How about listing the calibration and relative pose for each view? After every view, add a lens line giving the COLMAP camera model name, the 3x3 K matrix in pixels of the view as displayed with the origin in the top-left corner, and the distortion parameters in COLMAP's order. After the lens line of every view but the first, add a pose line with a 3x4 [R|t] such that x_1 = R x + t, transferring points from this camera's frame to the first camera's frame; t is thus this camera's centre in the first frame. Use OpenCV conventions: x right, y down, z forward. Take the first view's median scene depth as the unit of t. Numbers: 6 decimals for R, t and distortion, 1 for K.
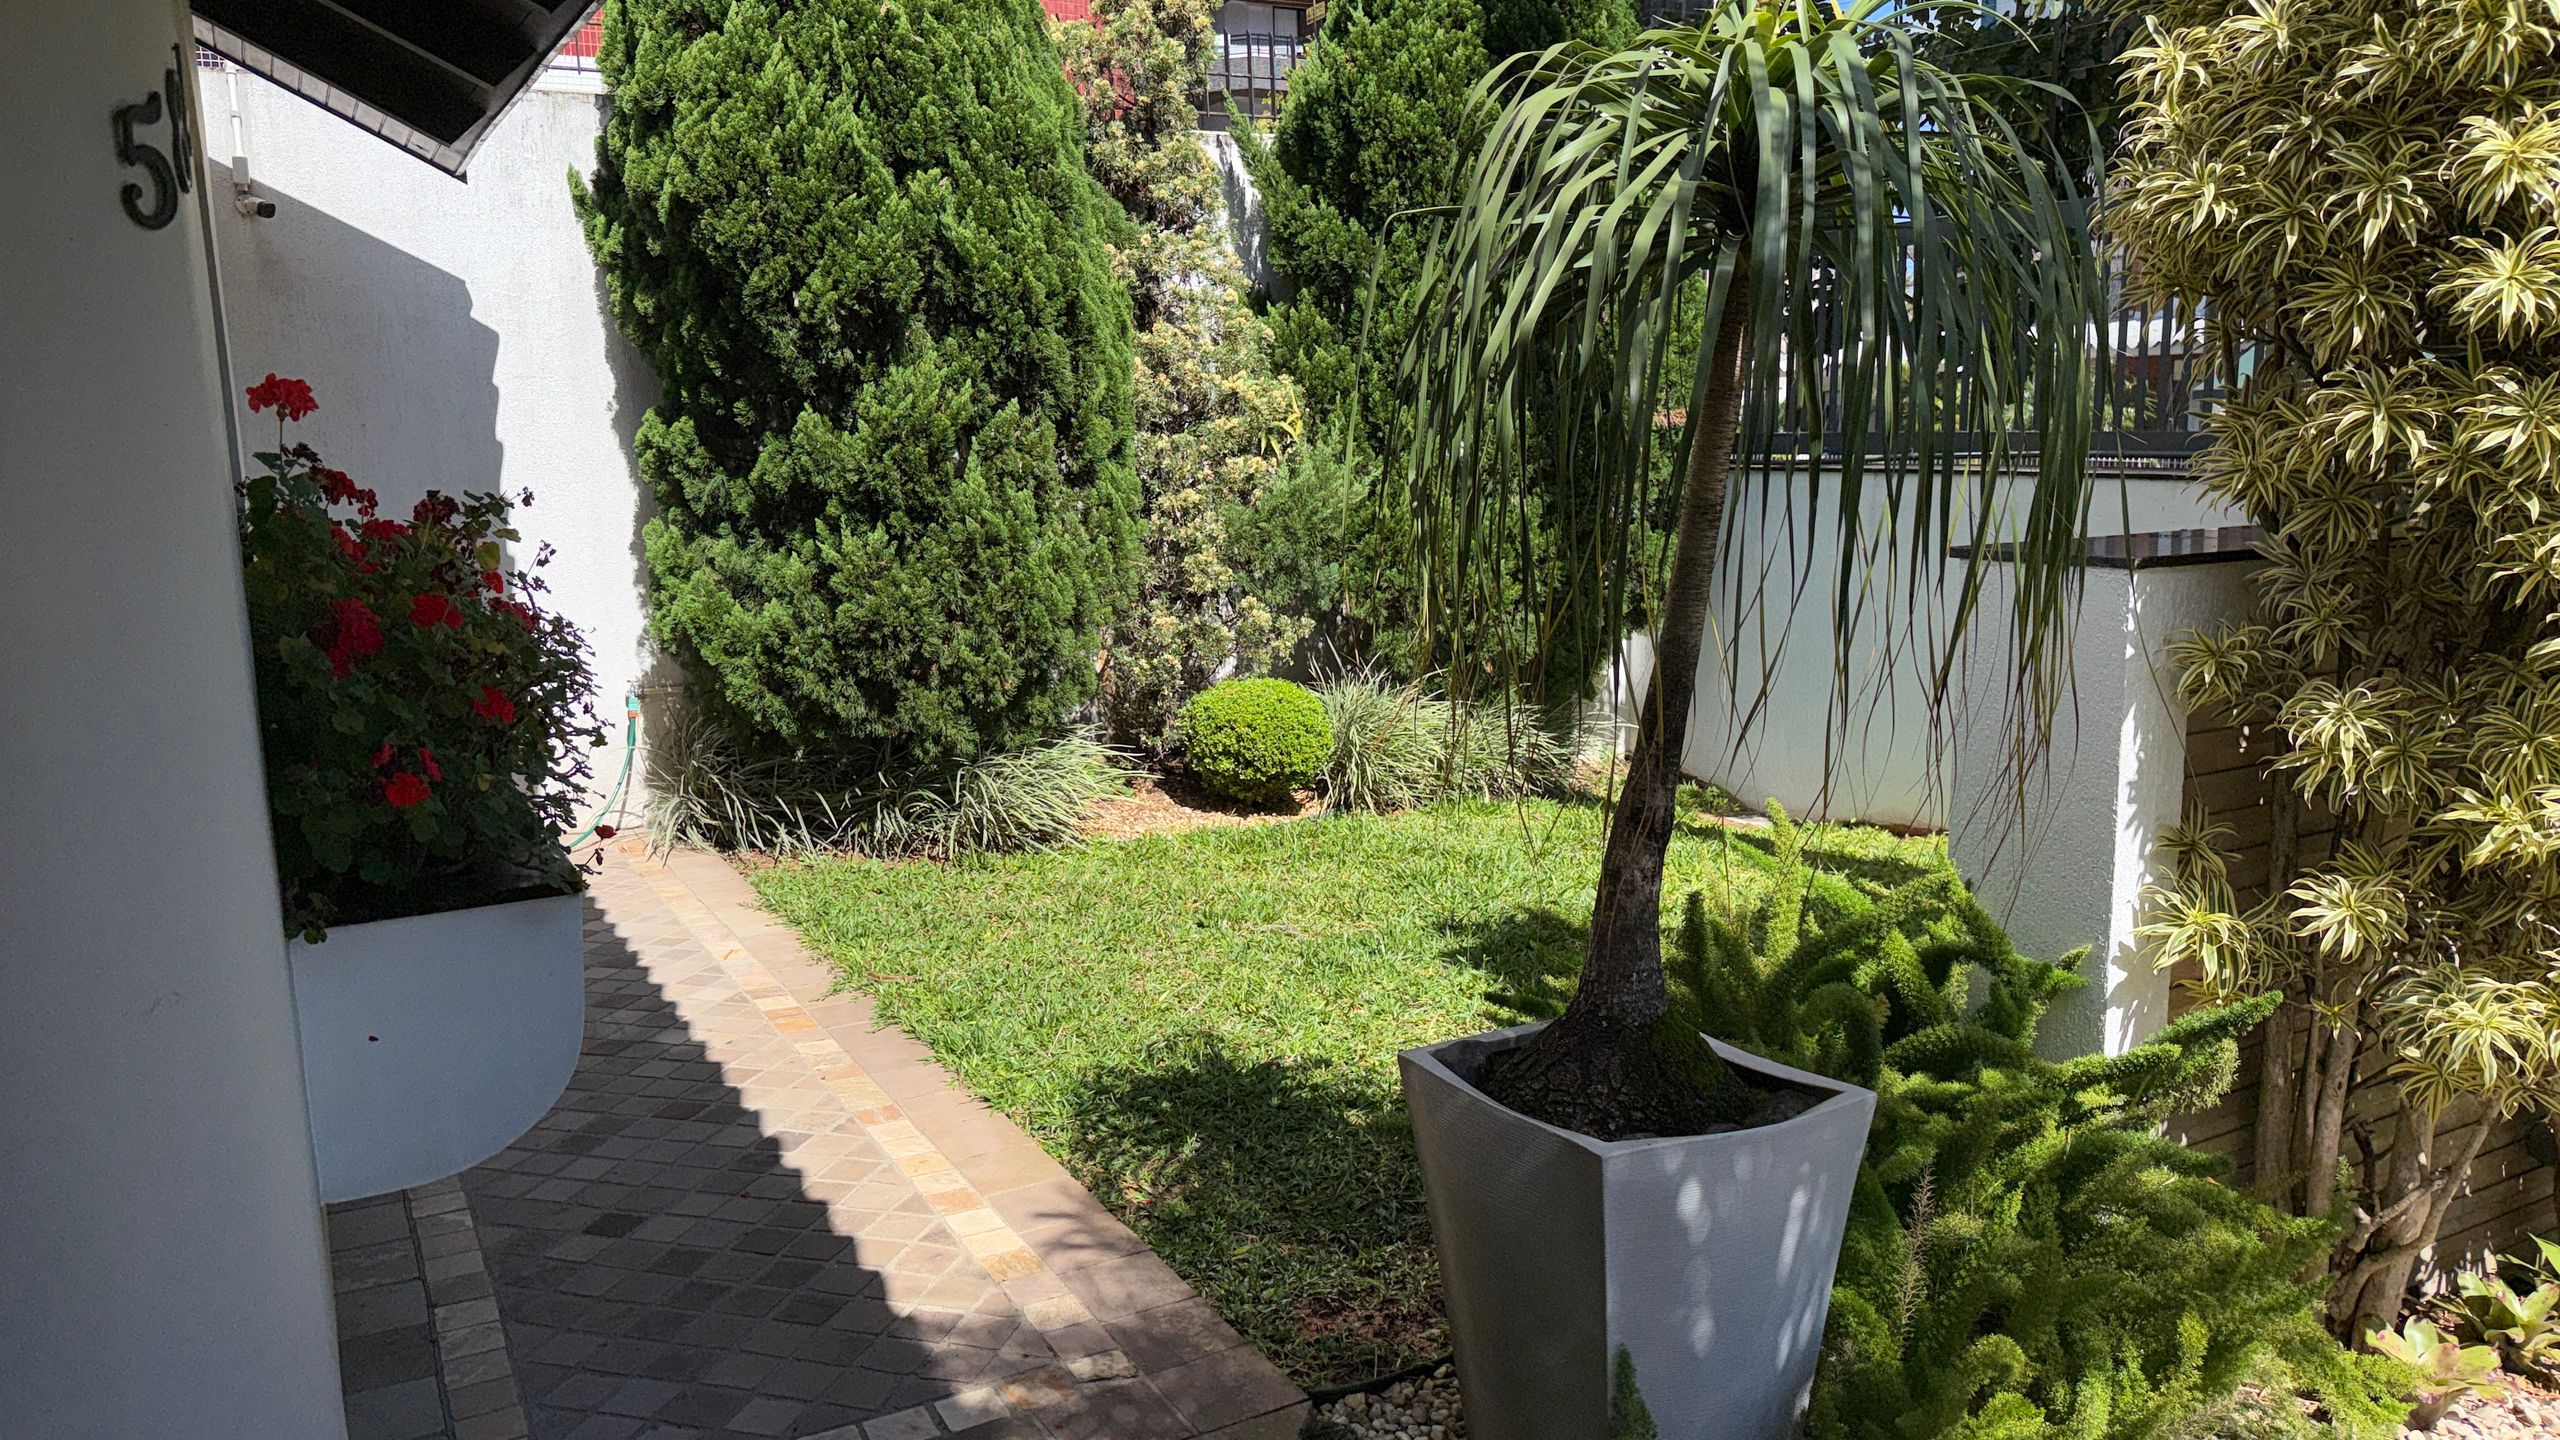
lens RADIAL K [[1792.5, 0, 1280.0], [0, 1792.5, 720.0], [0, 0, 1]] dist [0.273429, -0.578065]
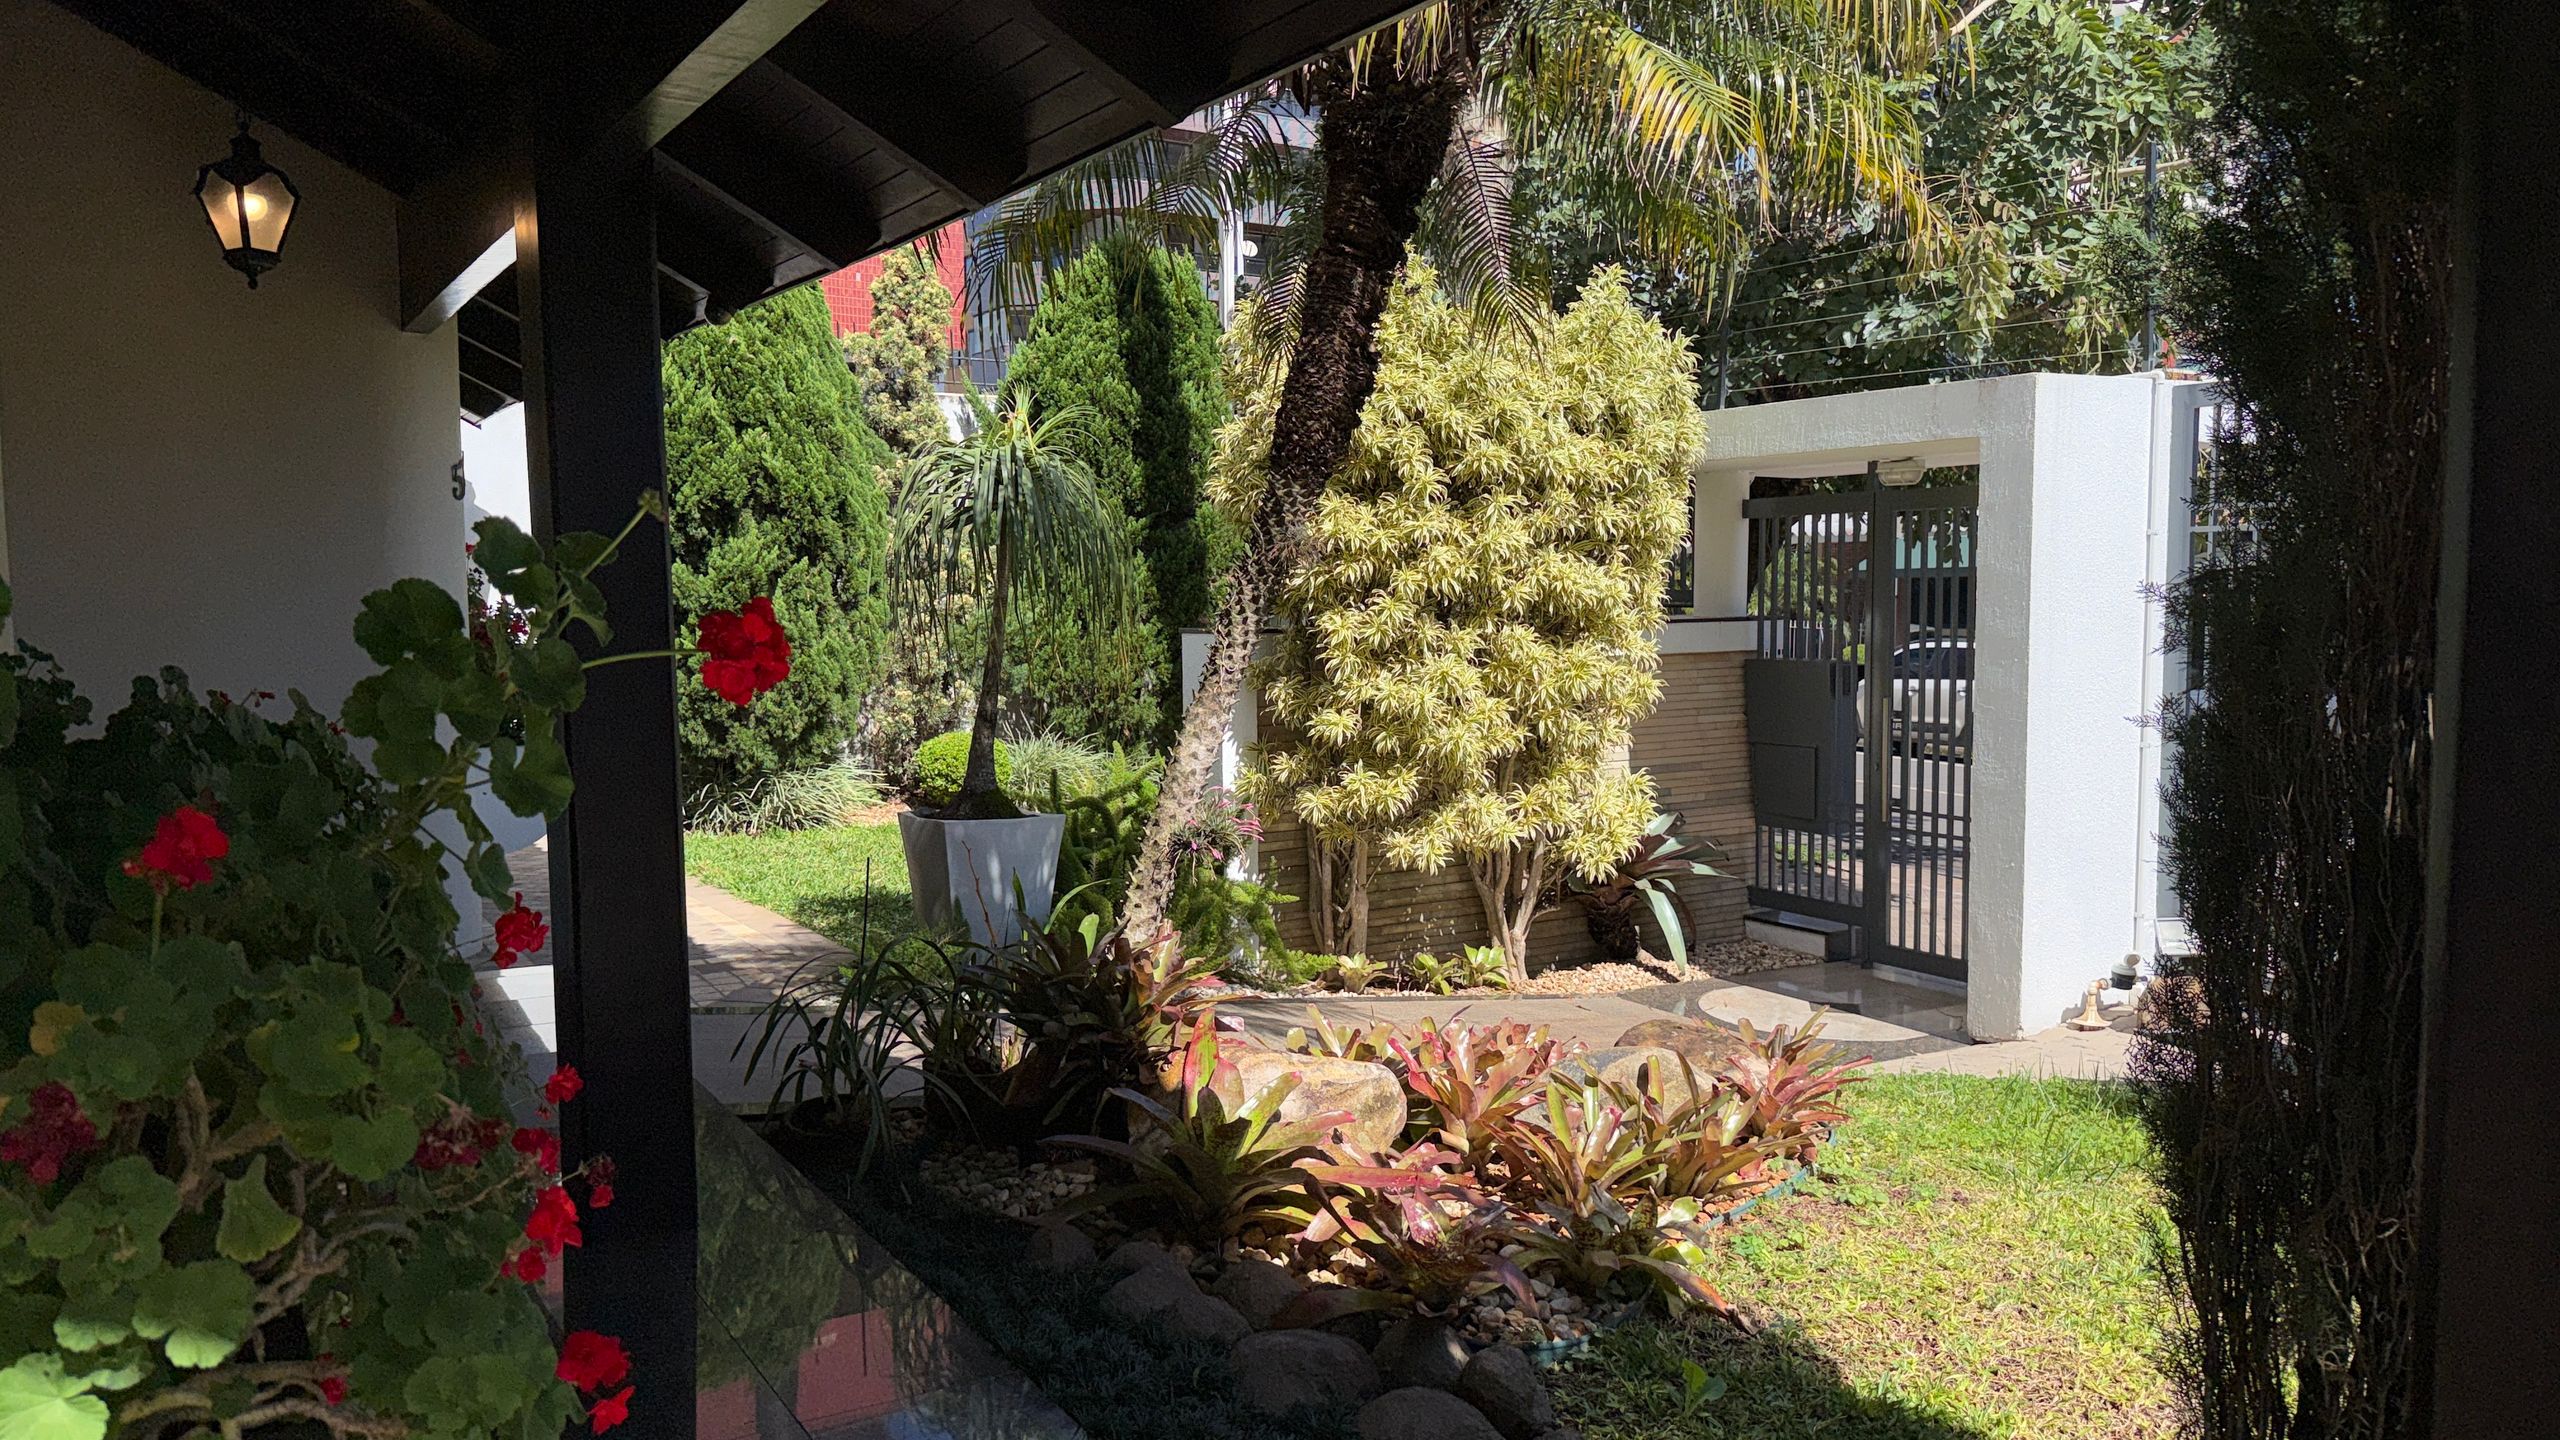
lens RADIAL K [[1792.5, 0, 1280.0], [0, 1792.5, 720.0], [0, 0, 1]] dist [0.273429, -0.578065]
pose [[0.998545, 0.008633, 0.053235, 0.207463], [-0.003689, 0.995726, -0.092278, 0.130158], [-0.053804, 0.091947, 0.994309, -0.704074]]
